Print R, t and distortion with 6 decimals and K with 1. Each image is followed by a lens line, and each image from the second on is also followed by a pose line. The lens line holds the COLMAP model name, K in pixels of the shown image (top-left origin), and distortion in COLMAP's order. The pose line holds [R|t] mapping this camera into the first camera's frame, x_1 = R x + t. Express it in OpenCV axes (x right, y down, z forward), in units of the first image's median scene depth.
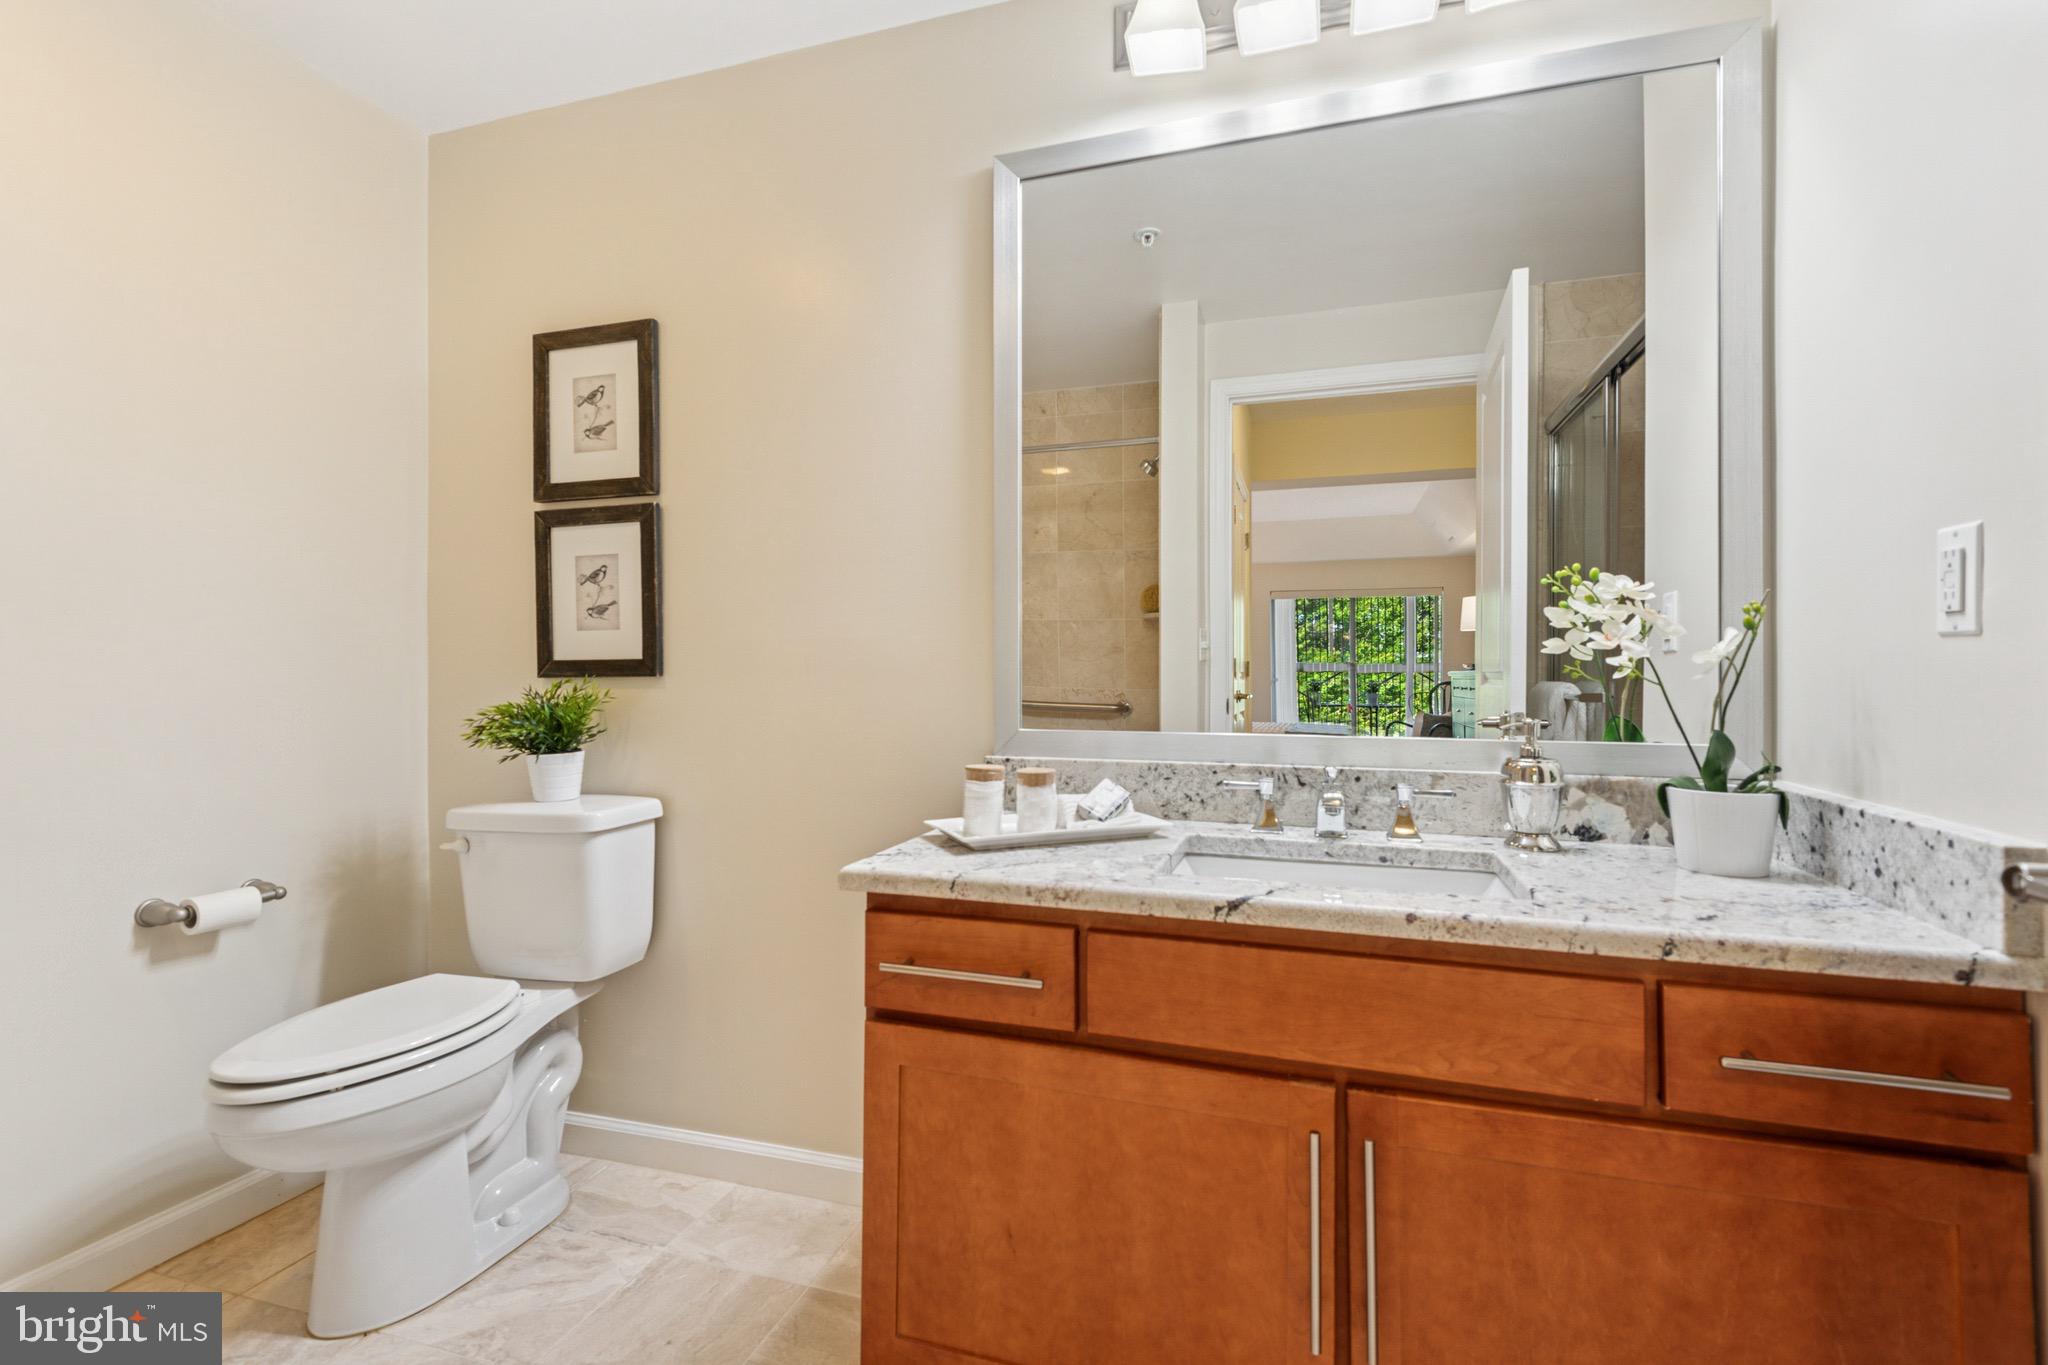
lens RADIAL K [[946.6, 0, 1026.8], [0, 946.6, 662.0], [0, 0, 1]] dist [0.000228, 0.000379]
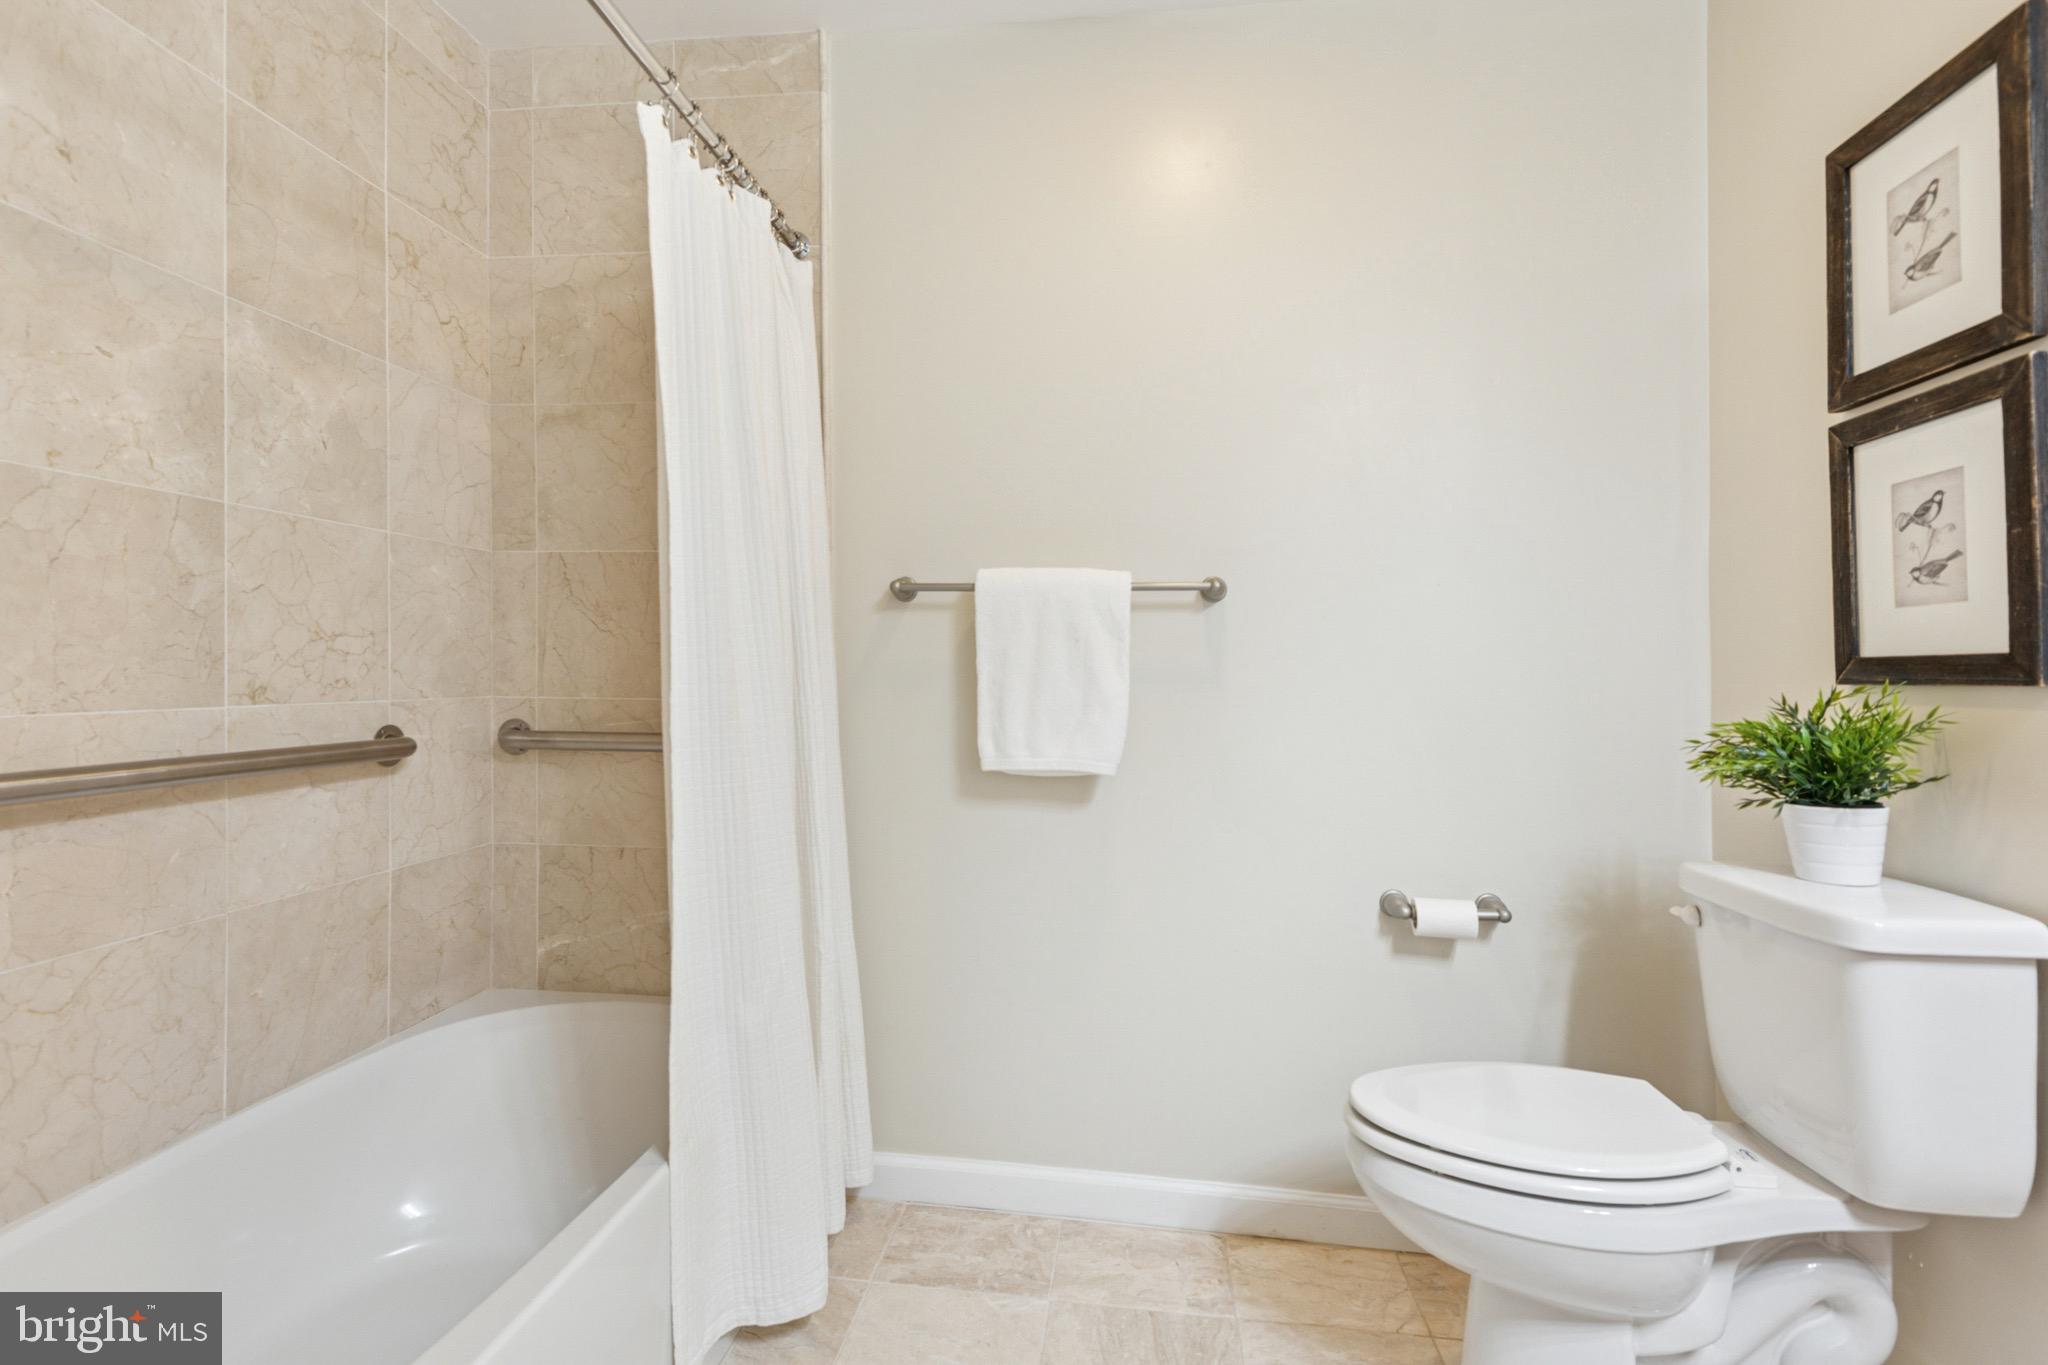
lens RADIAL K [[946.6, 0, 1026.8], [0, 946.6, 662.0], [0, 0, 1]] dist [0.000228, 0.000379]
pose [[0.185905, -0.002460, -0.982565, 0.015198], [-0.003079, 0.999990, -0.003086, 0.005319], [0.982563, 0.003599, 0.185896, 0.358460]]
